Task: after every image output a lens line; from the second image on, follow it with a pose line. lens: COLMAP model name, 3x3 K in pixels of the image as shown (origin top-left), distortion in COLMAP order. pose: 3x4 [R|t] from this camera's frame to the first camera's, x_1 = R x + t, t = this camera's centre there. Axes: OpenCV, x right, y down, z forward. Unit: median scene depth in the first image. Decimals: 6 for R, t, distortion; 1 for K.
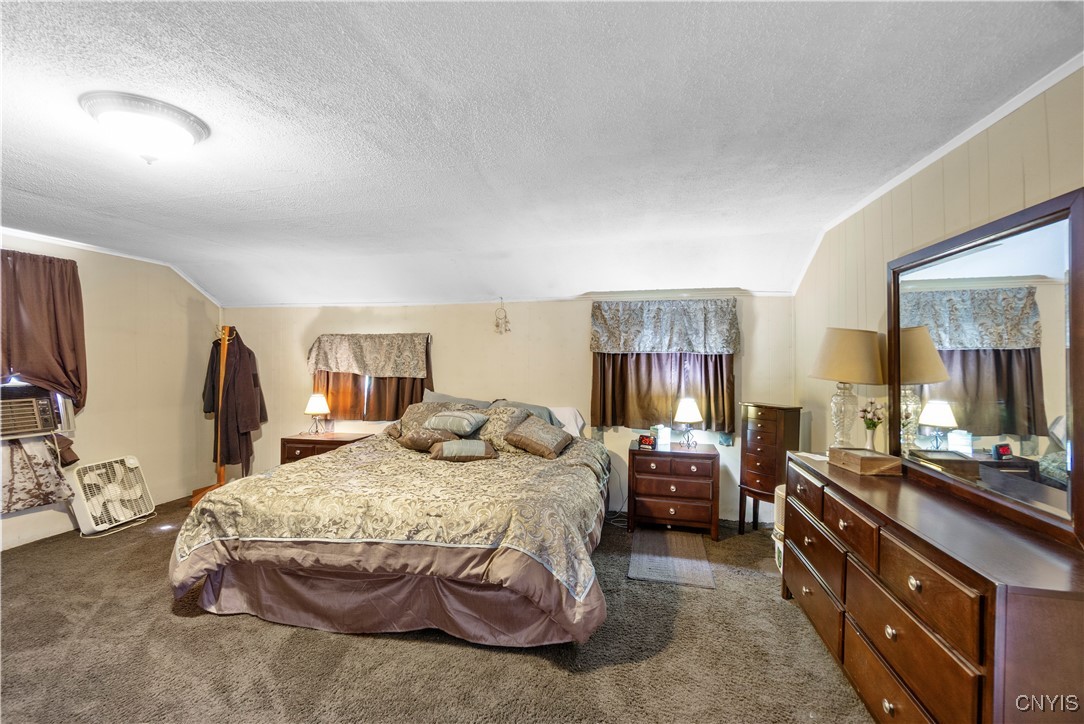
lens RADIAL K [[448.3, 0, 539.9], [0, 448.3, 358.9], [0, 0, 1]] dist [-0.006166, 0.000515]
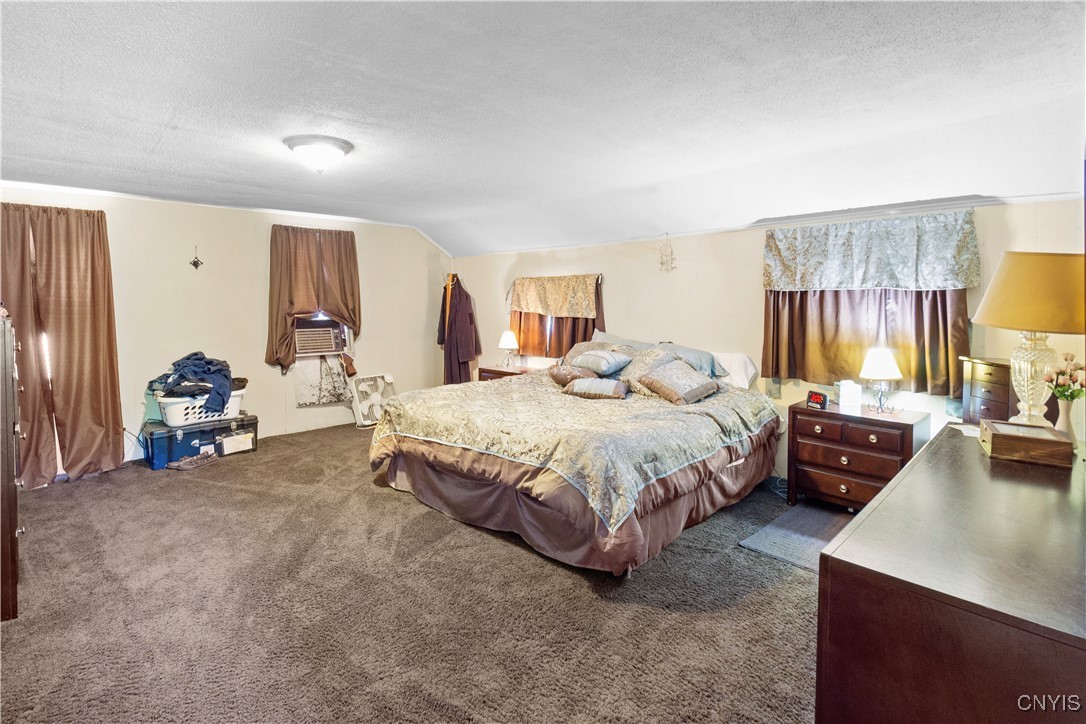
lens RADIAL K [[499.0, 0, 537.2], [0, 499.0, 305.8], [0, 0, 1]] dist [-0.001209, -0.001045]
pose [[0.848662, -0.000743, -0.528935, 0.296921], [0.007582, 0.999913, 0.010761, 0.001971], [0.528881, -0.013142, 0.848594, -0.033519]]
